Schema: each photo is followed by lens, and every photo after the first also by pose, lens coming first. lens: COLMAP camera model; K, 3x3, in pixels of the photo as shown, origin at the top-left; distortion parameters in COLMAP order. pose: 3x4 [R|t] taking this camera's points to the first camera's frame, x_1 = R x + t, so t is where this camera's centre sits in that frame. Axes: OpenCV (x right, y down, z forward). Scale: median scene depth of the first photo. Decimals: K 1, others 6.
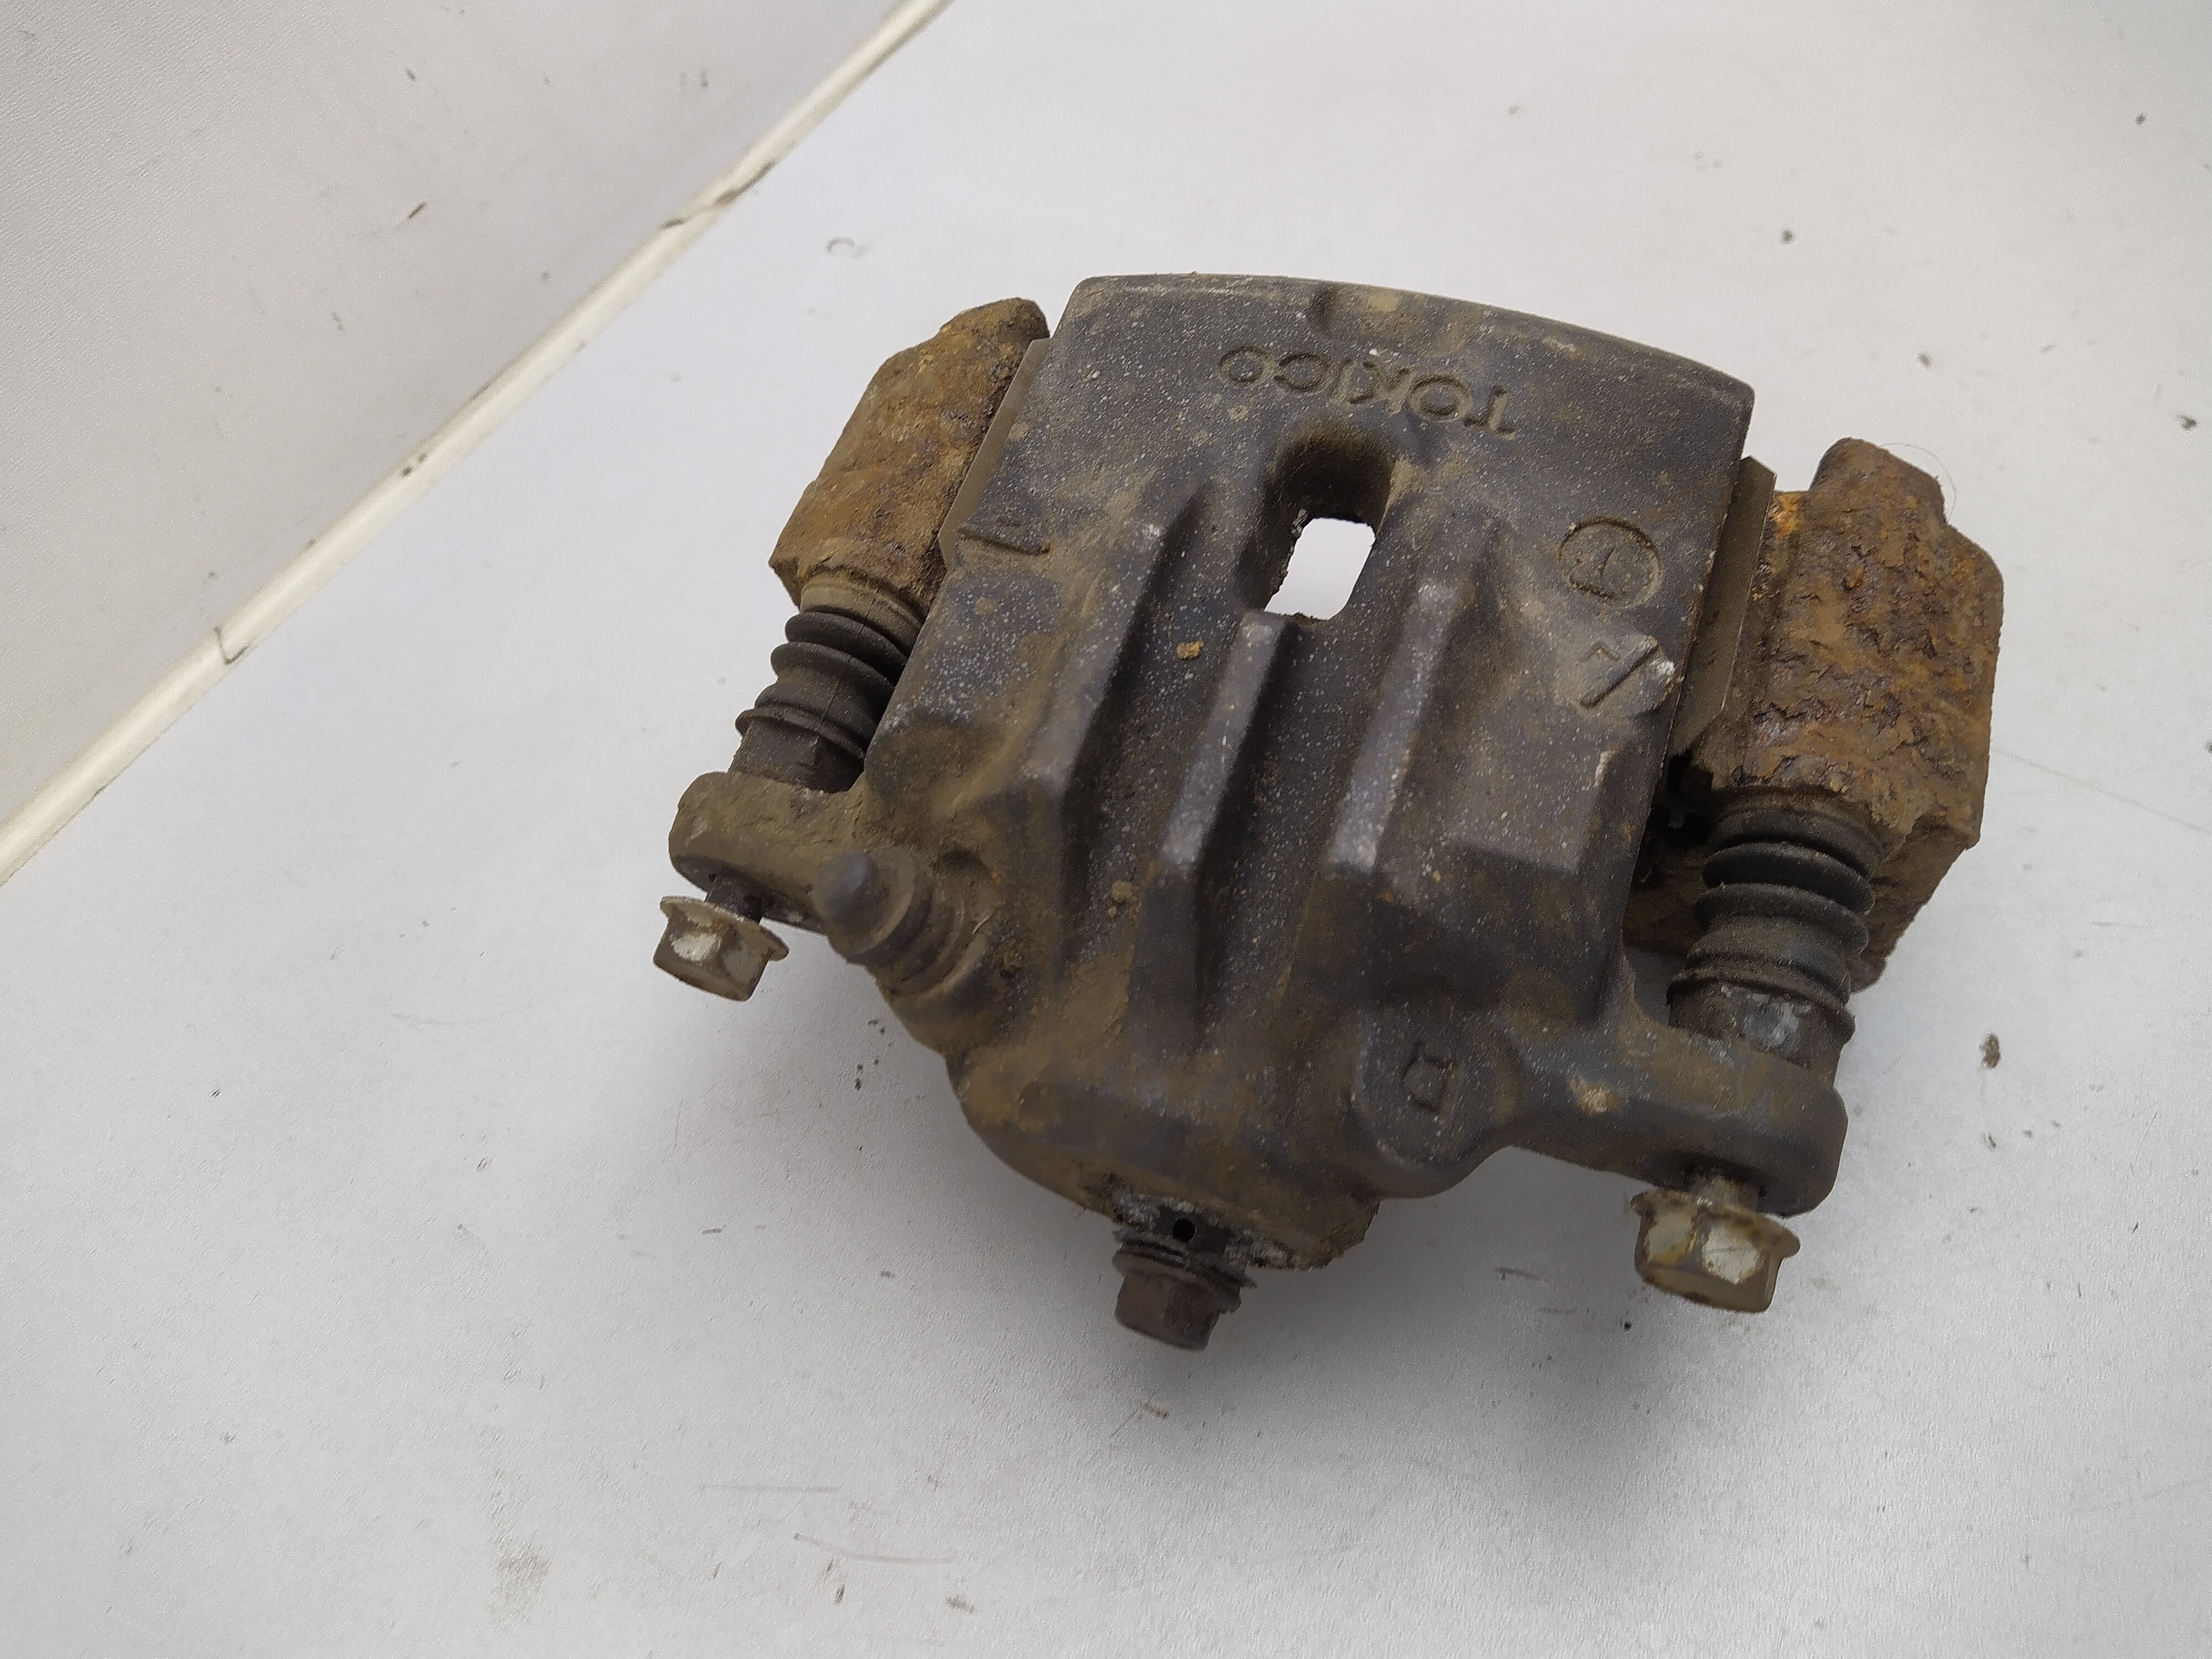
lens RADIAL K [[1602.3, 0, 1116.9], [0, 1602.3, 873.4], [0, 0, 1]] dist [0.092785, -0.181611]
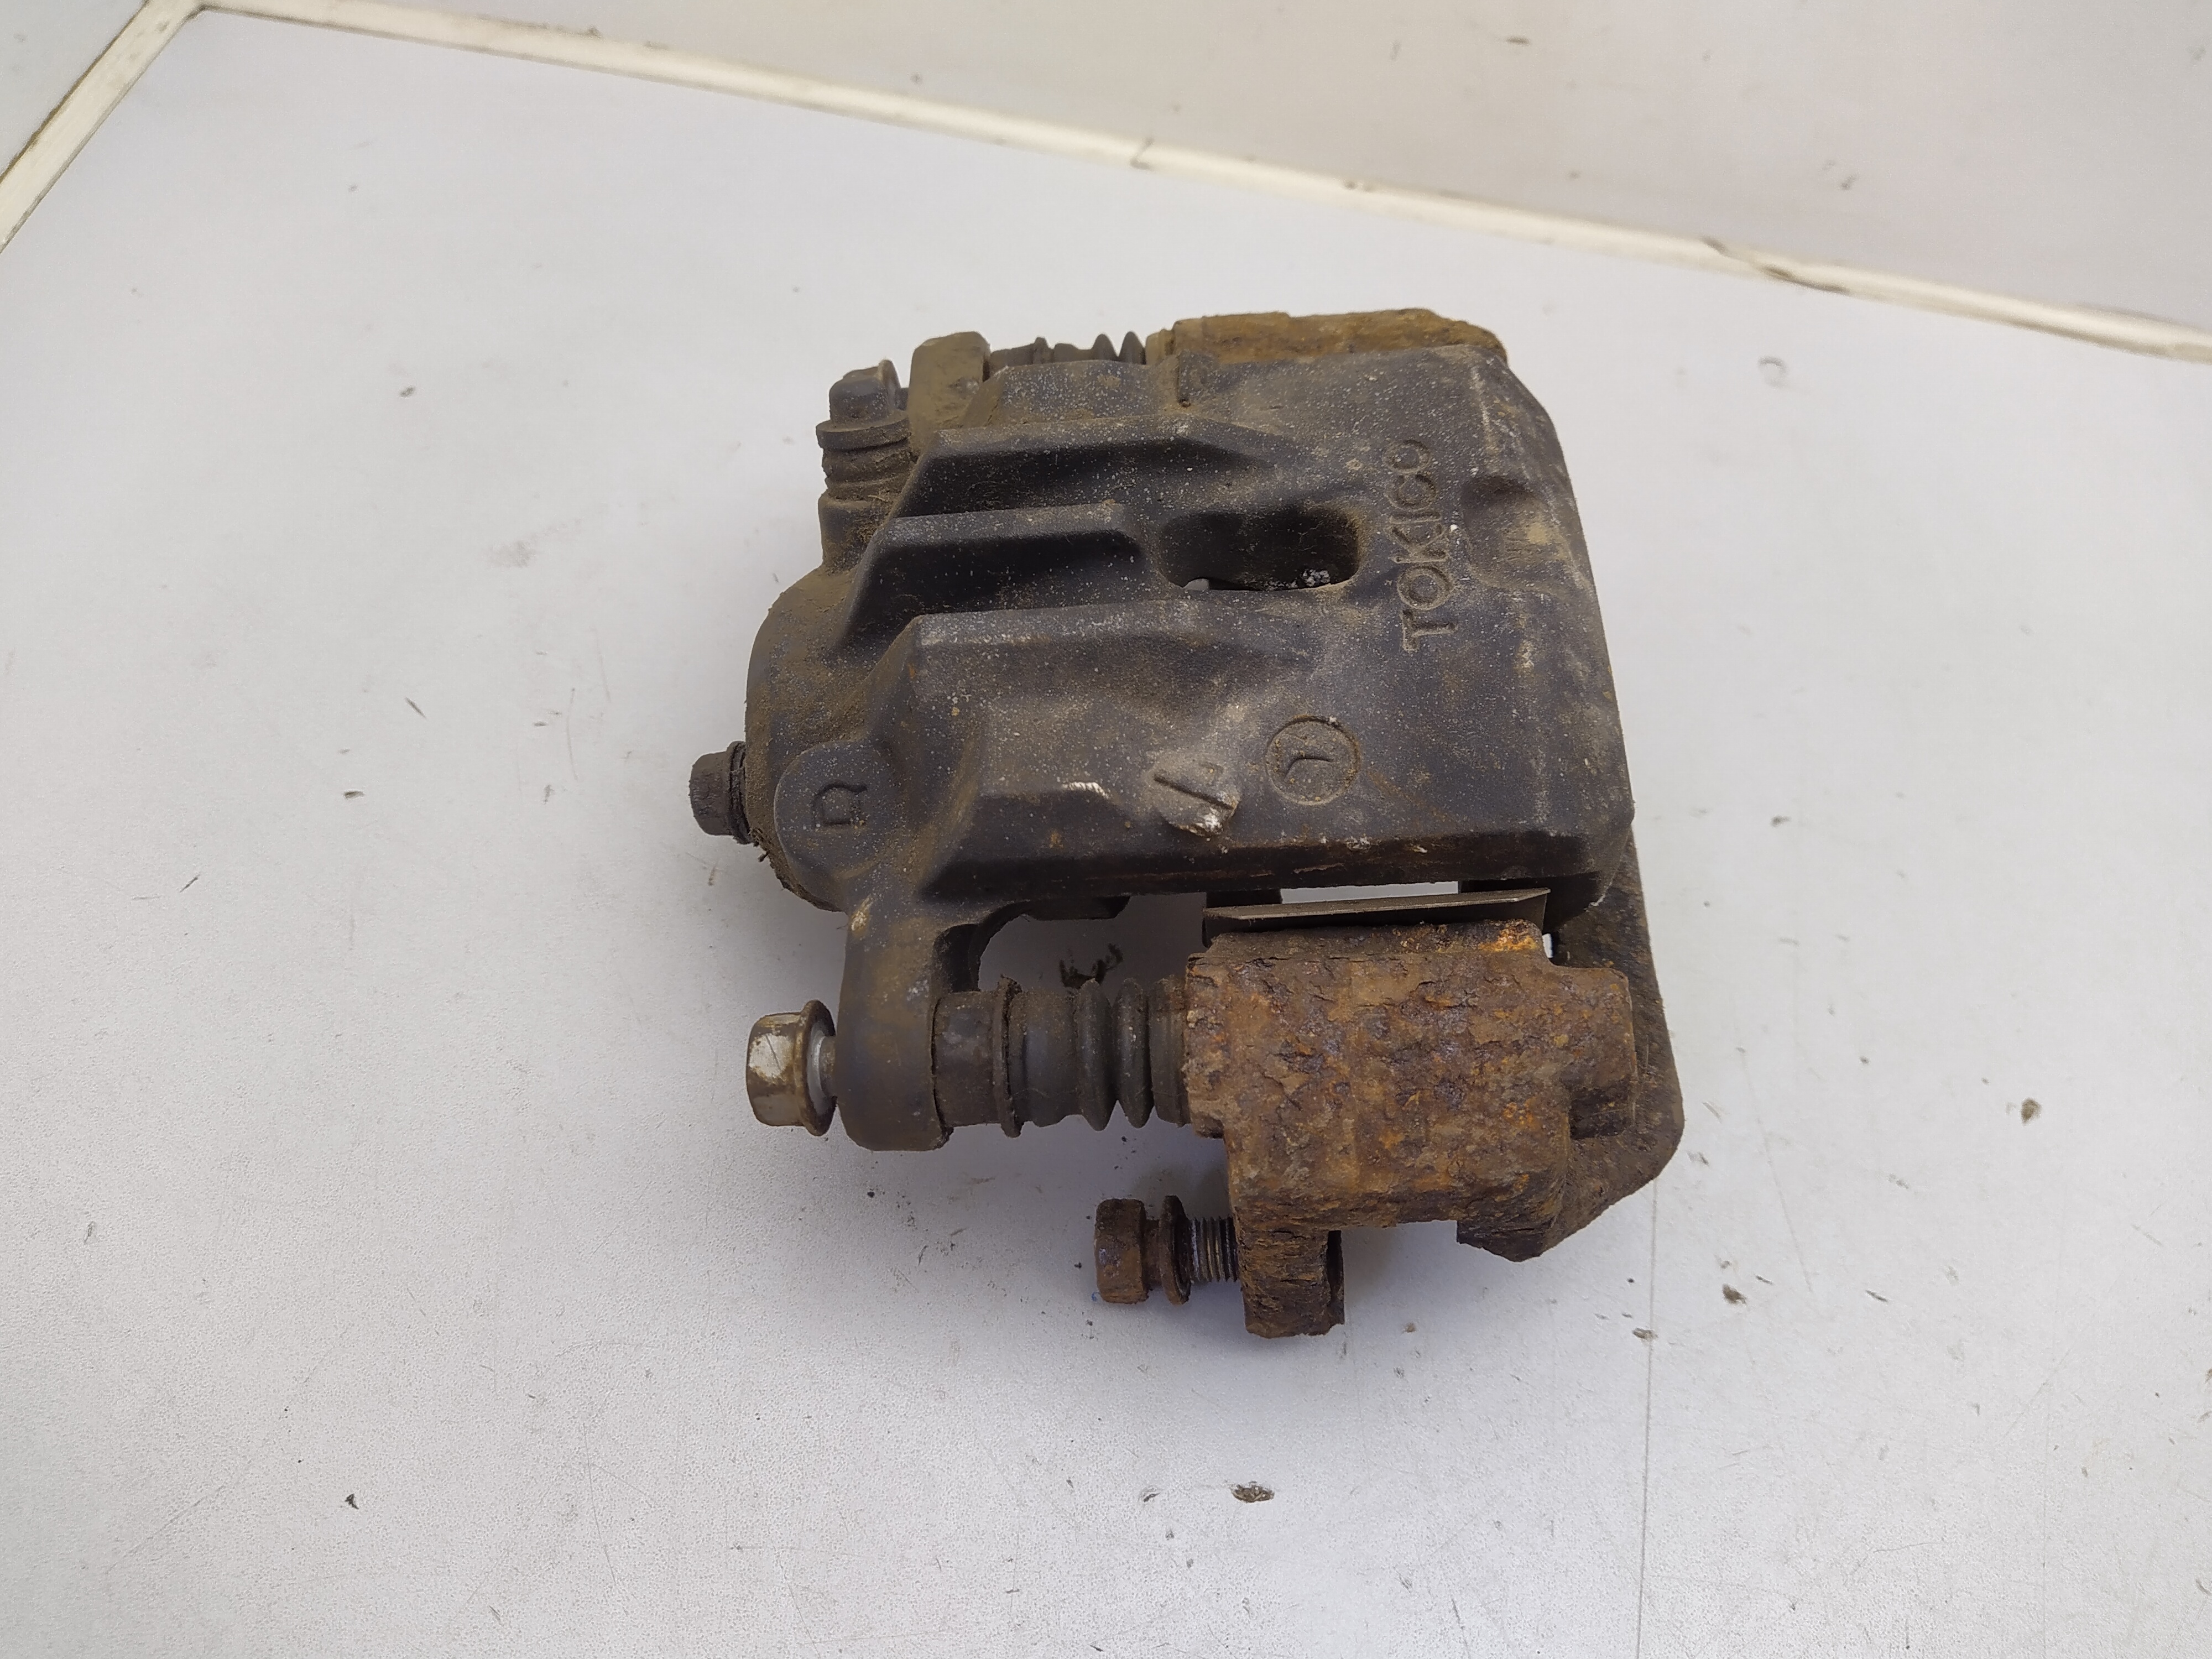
lens RADIAL K [[1602.3, 0, 1116.9], [0, 1602.3, 873.4], [0, 0, 1]] dist [0.092785, -0.181611]
pose [[0.335418, 0.842025, -0.422480, 0.769345], [-0.836096, 0.472718, 0.278352, -0.341890], [0.434093, 0.259869, 0.862572, 0.036830]]
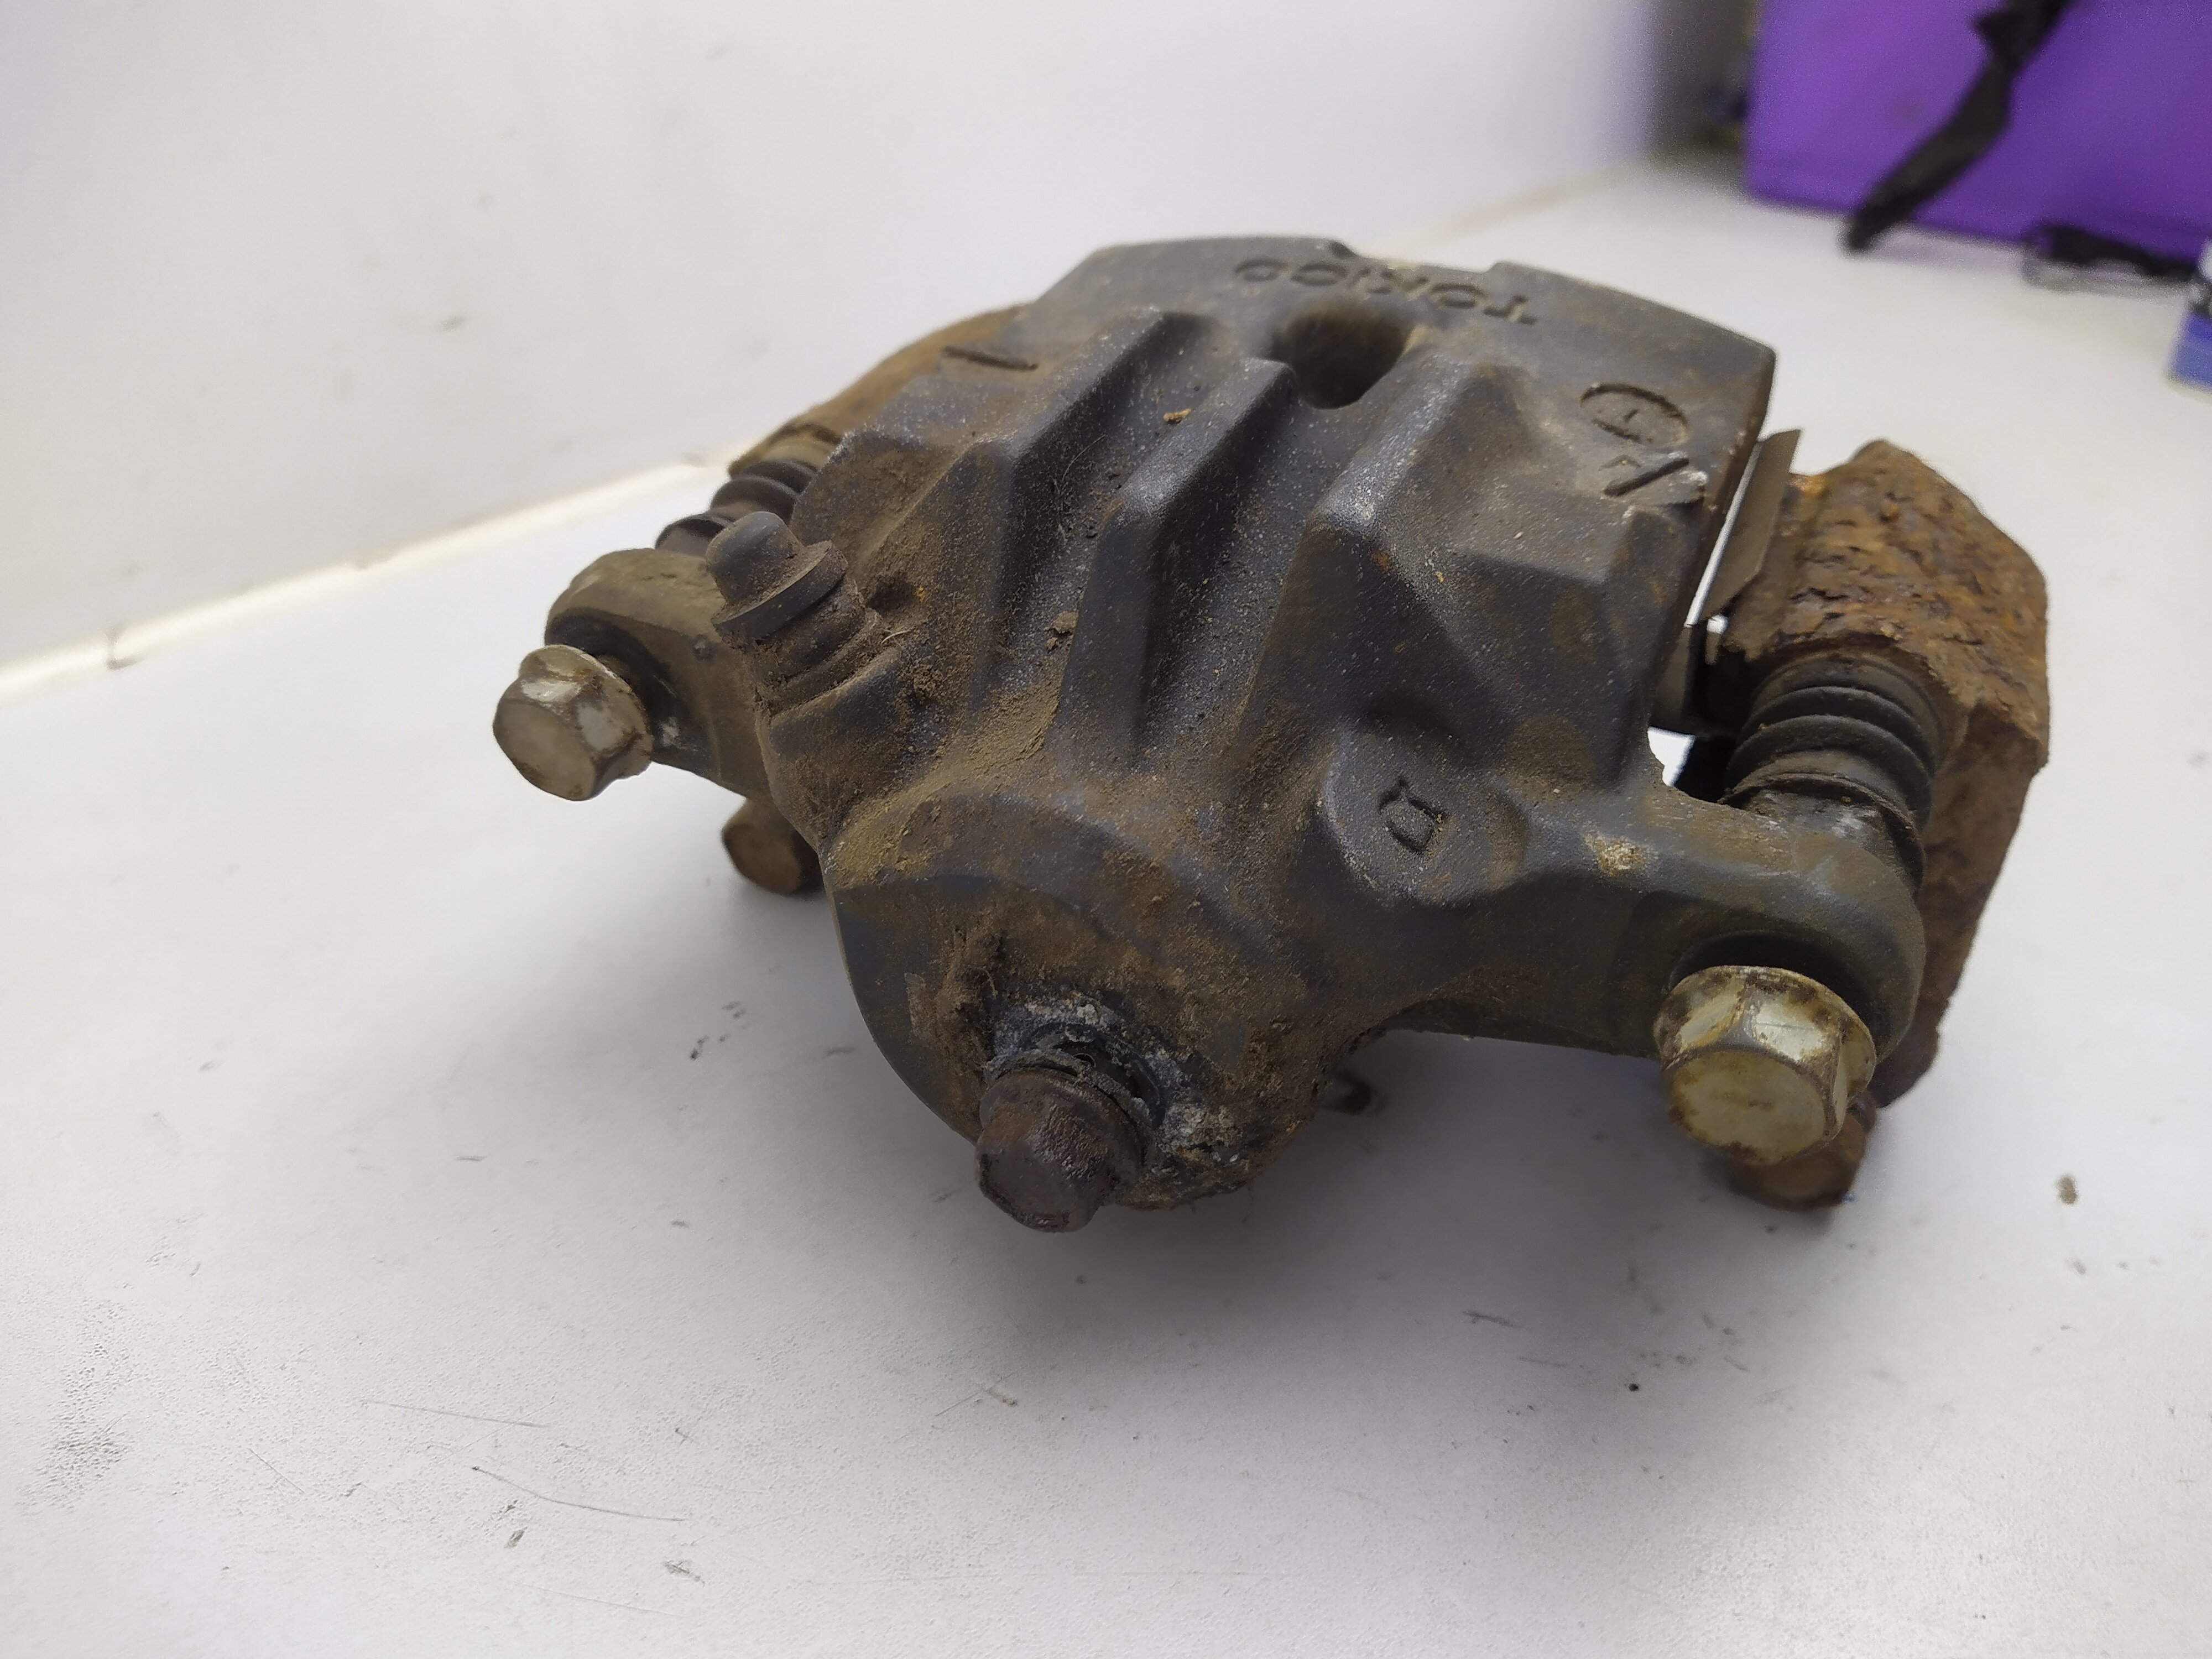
lens RADIAL K [[1672.2, 0, 1103.6], [0, 1672.2, 916.9], [0, 0, 1]] dist [0.065816, -0.131253]
pose [[0.989587, 0.143935, 0.000394, 0.043583], [-0.132606, 0.912753, -0.386391, 0.479161], [-0.055974, 0.382316, 0.922335, 0.232403]]
